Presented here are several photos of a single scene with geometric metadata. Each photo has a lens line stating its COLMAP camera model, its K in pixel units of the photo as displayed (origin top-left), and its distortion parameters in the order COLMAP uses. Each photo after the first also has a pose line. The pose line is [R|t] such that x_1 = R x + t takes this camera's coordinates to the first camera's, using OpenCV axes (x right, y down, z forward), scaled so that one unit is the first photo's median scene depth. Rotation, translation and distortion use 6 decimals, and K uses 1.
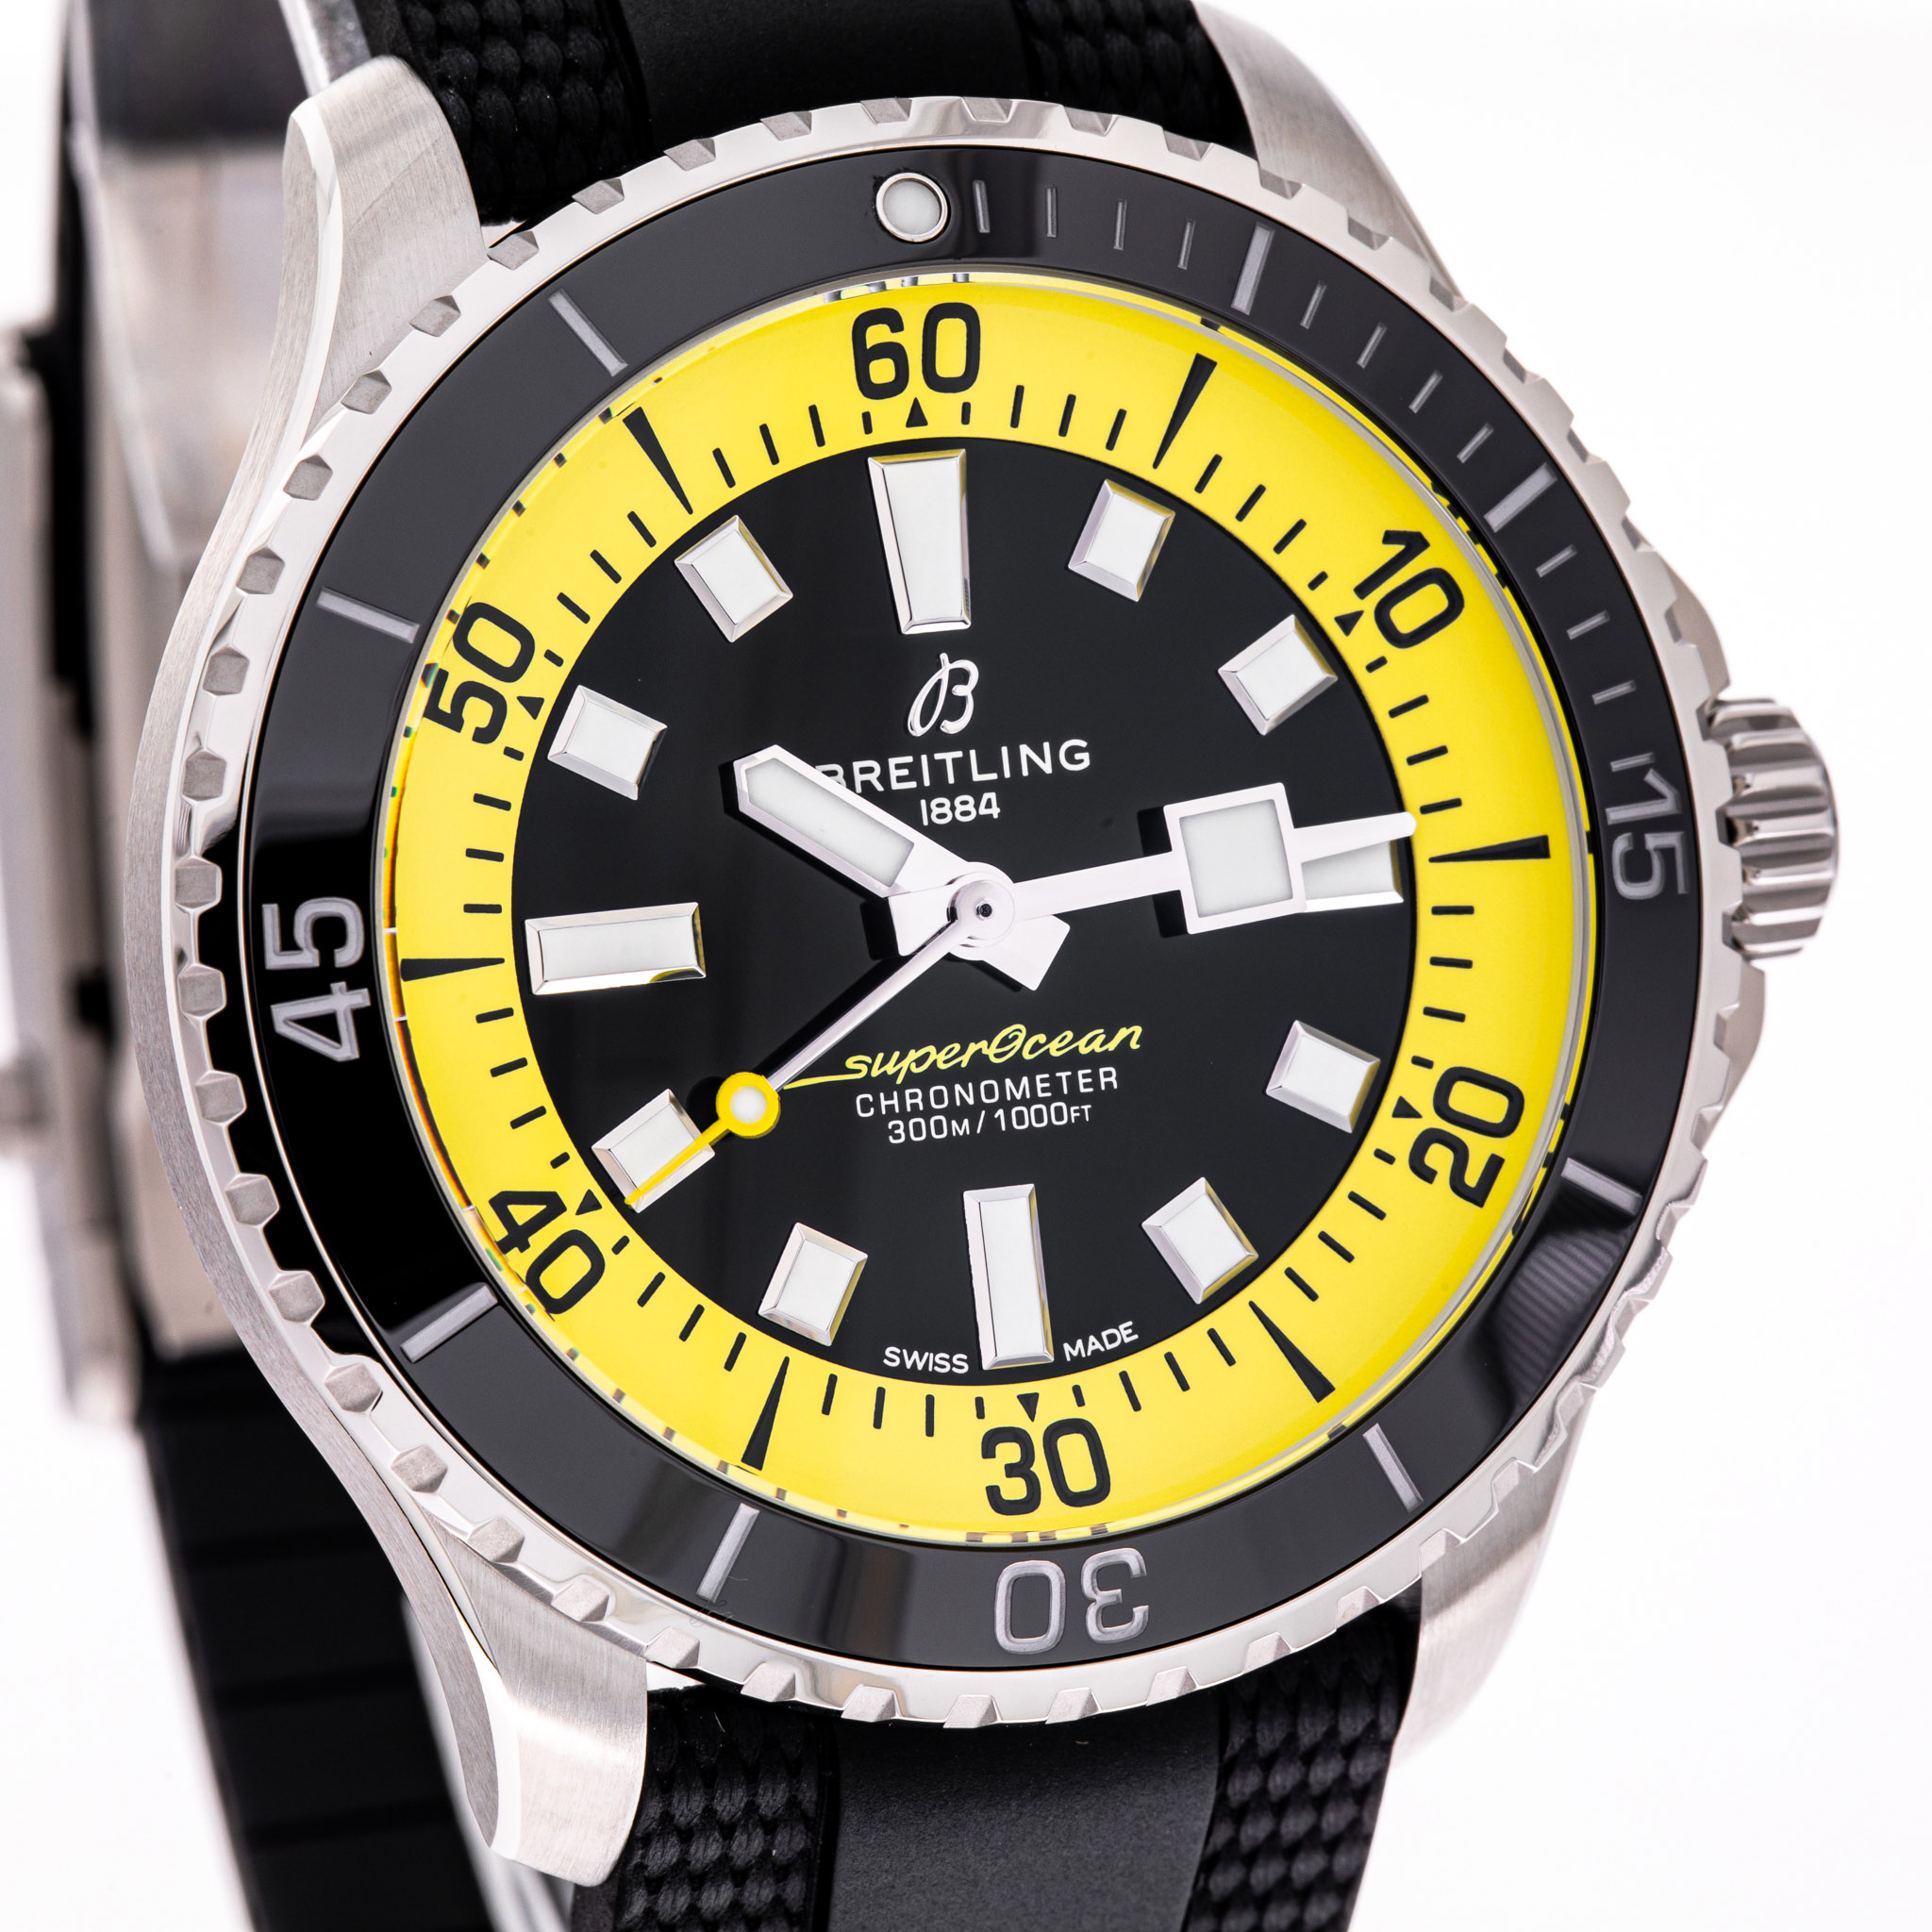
lens RADIAL K [[13273.3, 0, 973.7], [0, 13273.3, 965.8], [0, 0, 1]] dist [-0.310625, 0.000000]
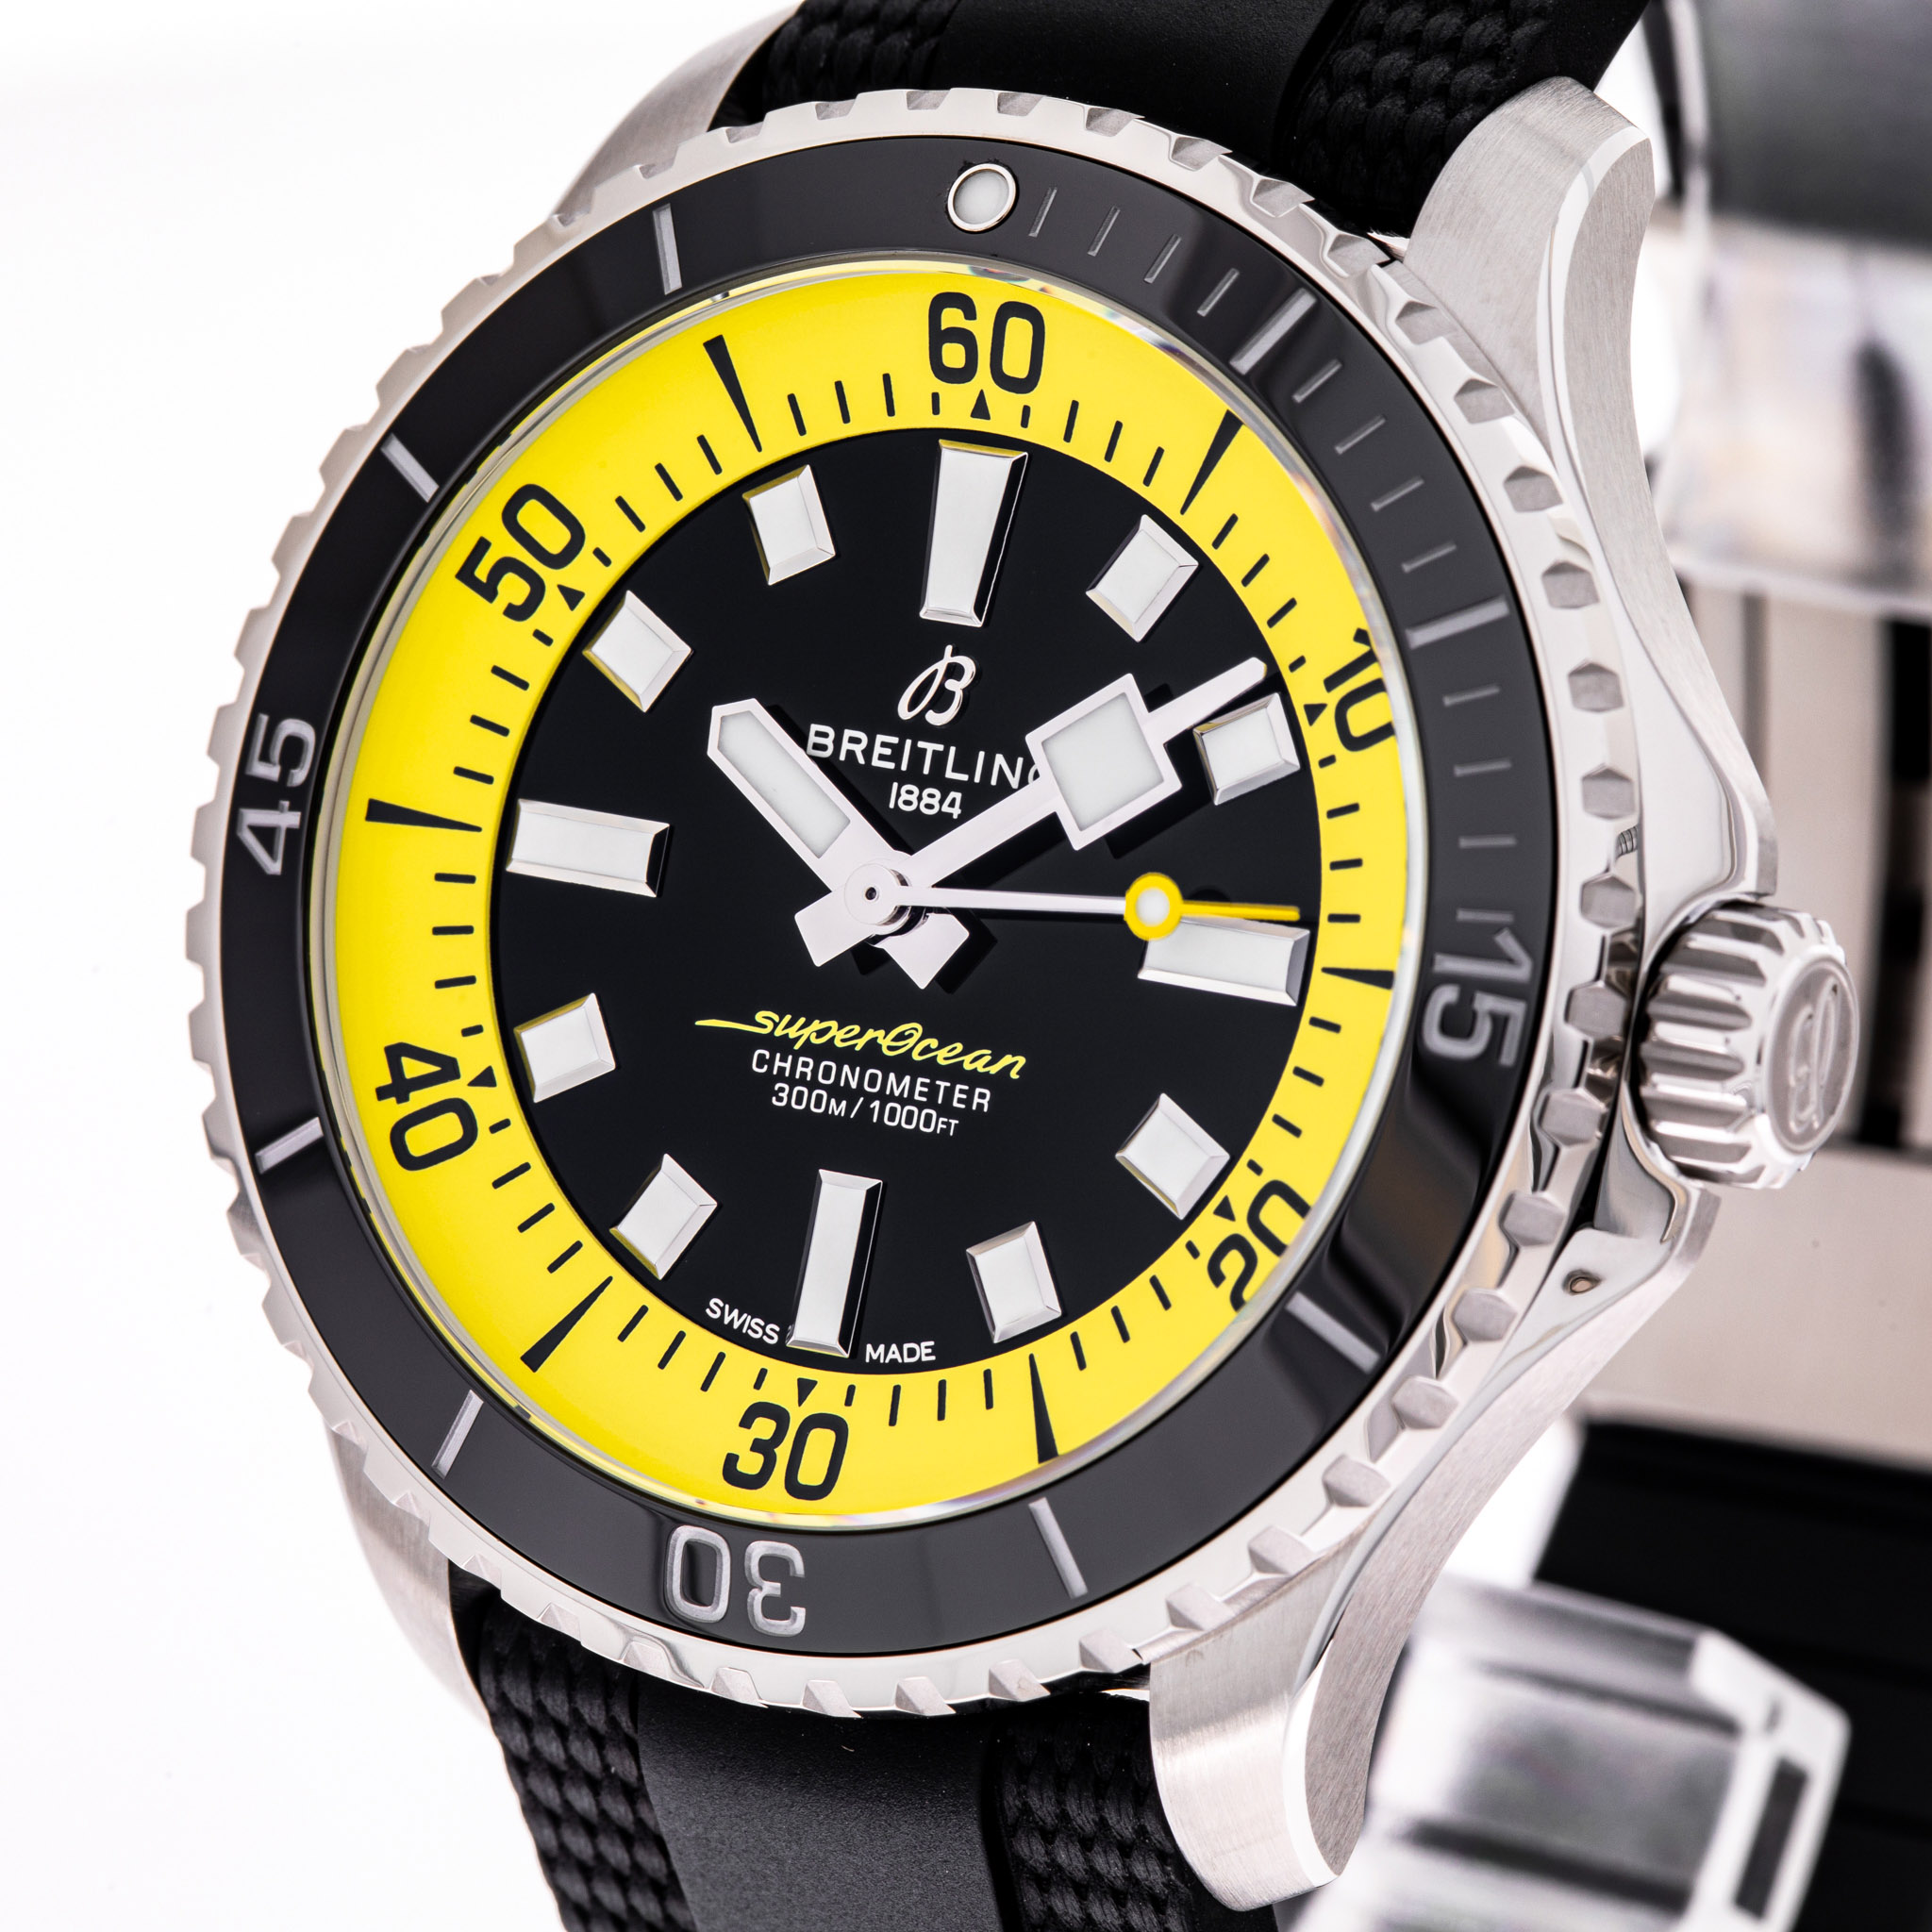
lens RADIAL K [[13273.3, 0, 954.4], [0, 13273.3, 961.3], [0, 0, 1]] dist [-0.310625, 0.000000]
pose [[0.653447, 0.219541, -0.724437, 0.726062], [-0.241462, 0.967477, 0.075394, -0.075906], [0.717429, 0.125658, 0.685205, 0.320262]]
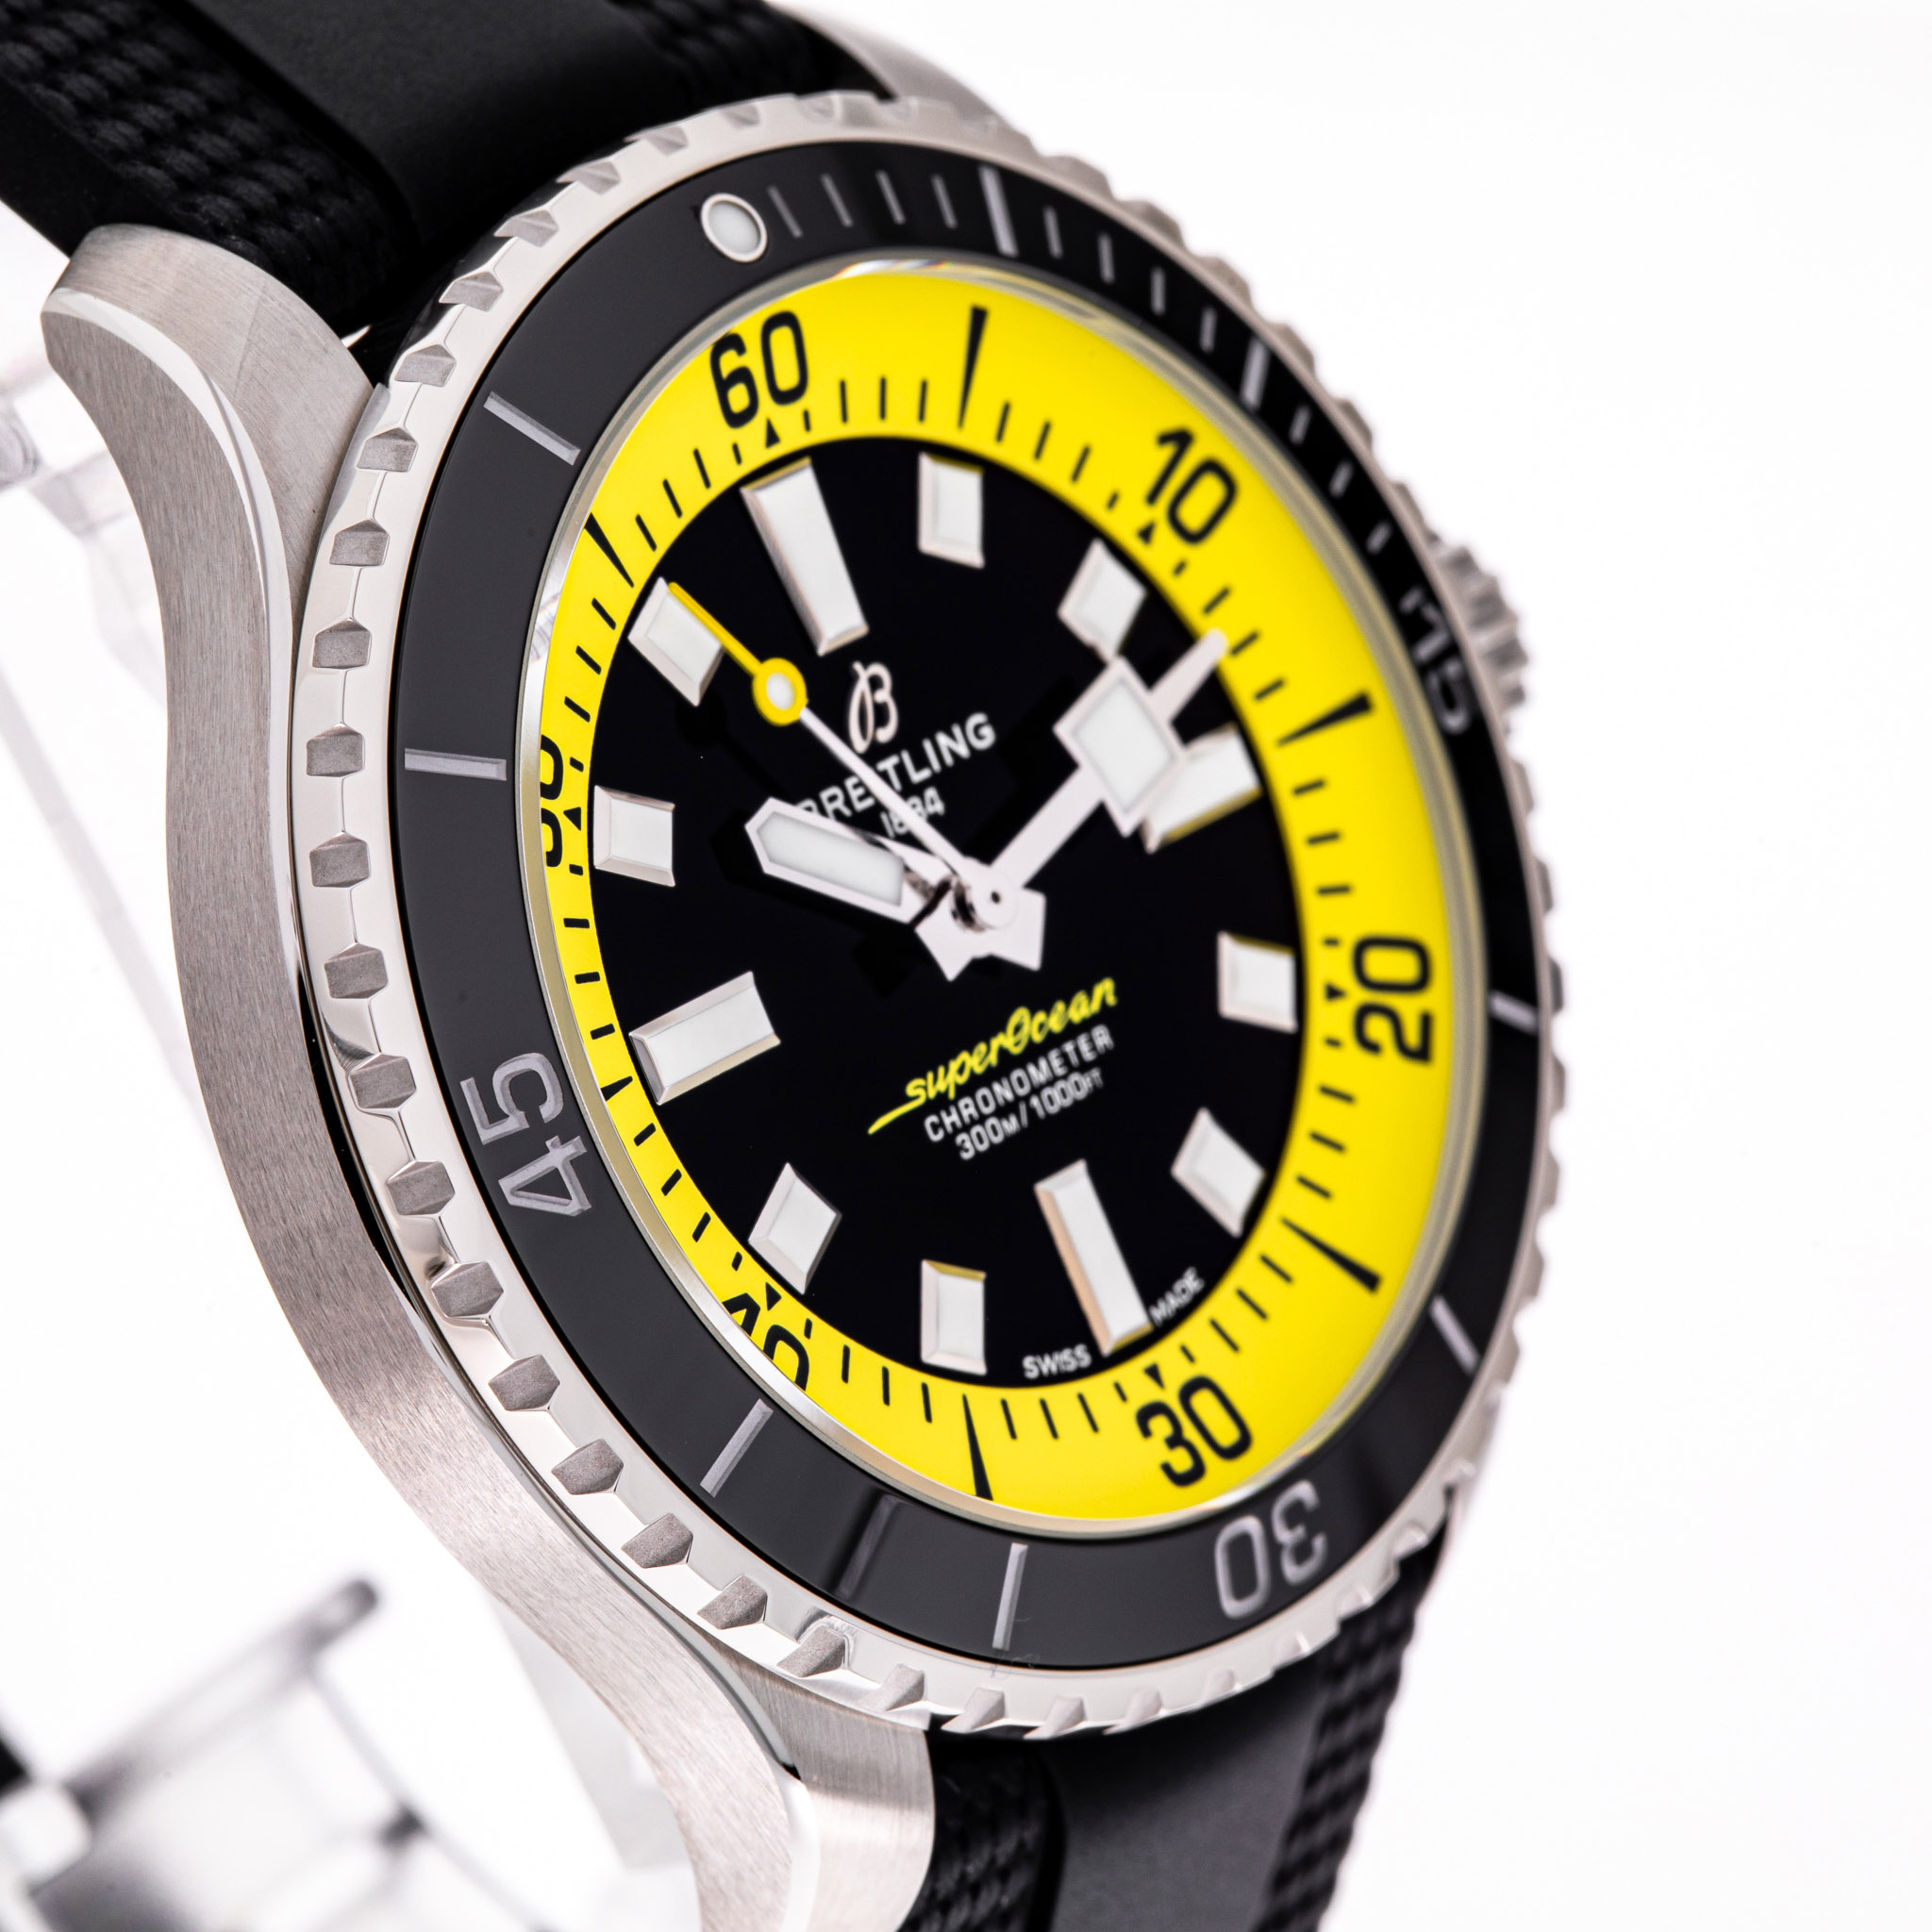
lens RADIAL K [[13273.3, 0, 962.7], [0, 13273.3, 971.2], [0, 0, 1]] dist [-0.310625, 0.000000]
pose [[0.850661, -0.272144, 0.449793, -0.440213], [0.274815, 0.959570, 0.060843, -0.059066], [-0.448166, 0.071853, 0.891058, 0.130360]]
